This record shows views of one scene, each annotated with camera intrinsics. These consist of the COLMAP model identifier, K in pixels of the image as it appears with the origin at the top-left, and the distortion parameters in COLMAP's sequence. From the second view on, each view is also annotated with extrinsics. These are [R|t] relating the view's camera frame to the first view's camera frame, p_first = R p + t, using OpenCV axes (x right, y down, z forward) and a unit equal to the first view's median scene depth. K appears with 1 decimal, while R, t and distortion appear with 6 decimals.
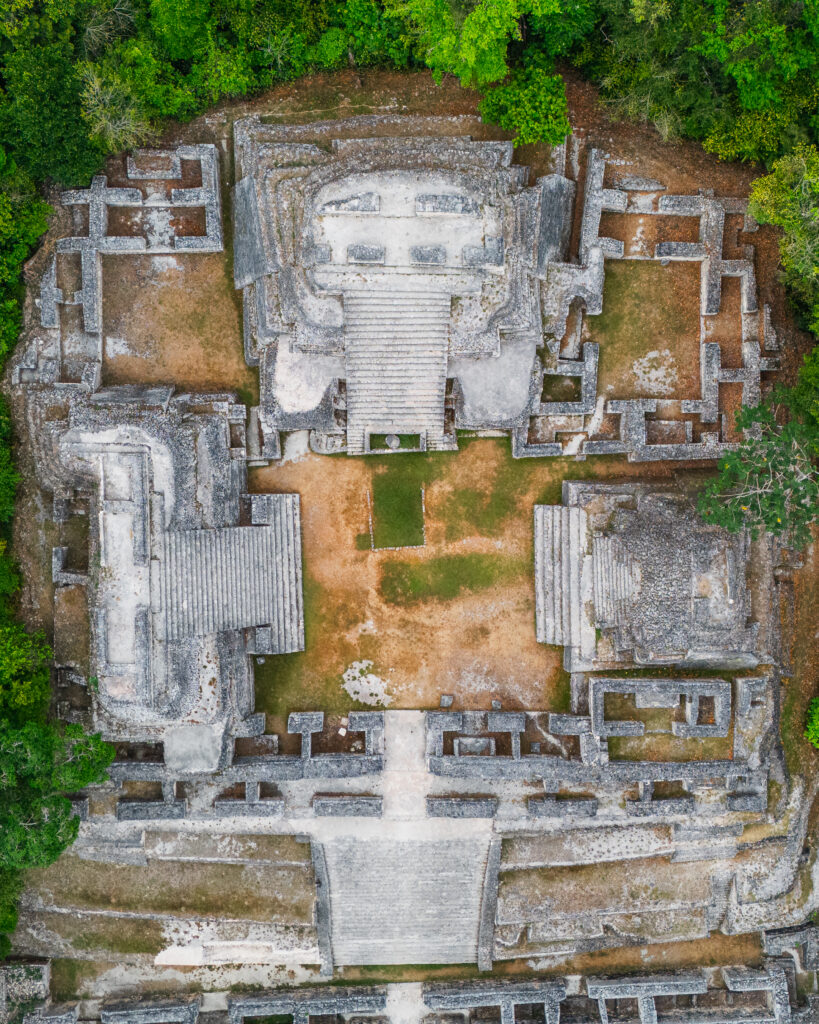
lens RADIAL K [[1214.6, 0, 411.2], [0, 1214.6, 511.7], [0, 0, 1]] dist [0.076124, 0.000000]
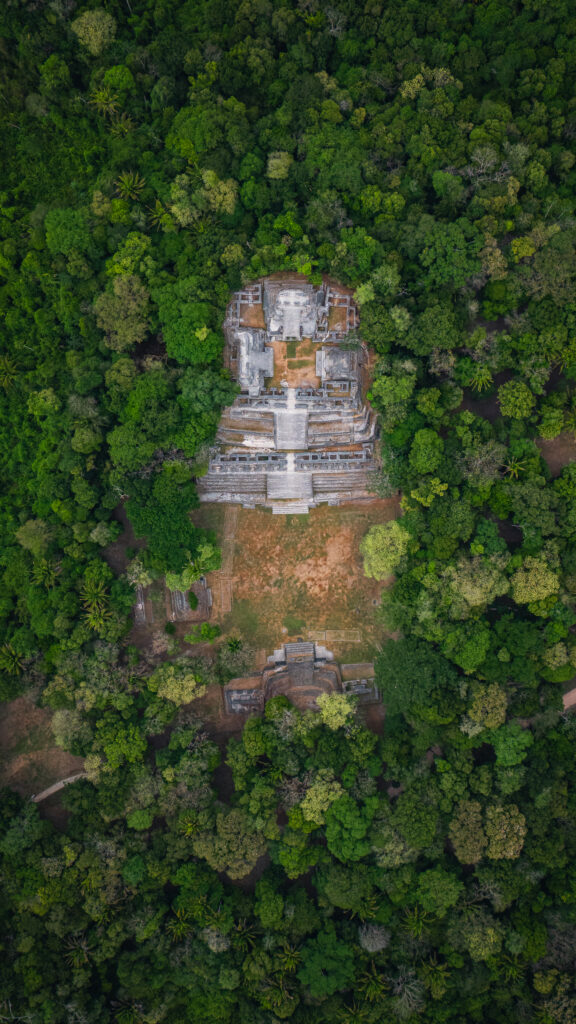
lens RADIAL K [[715.2, 0, 285.5], [0, 715.2, 512.7], [0, 0, 1]] dist [0.001406, 0.000202]
pose [[0.998666, 0.031738, -0.040738, 0.119829], [-0.030665, 0.999173, 0.026716, 0.652974], [0.041552, -0.025431, 0.998813, -2.286035]]
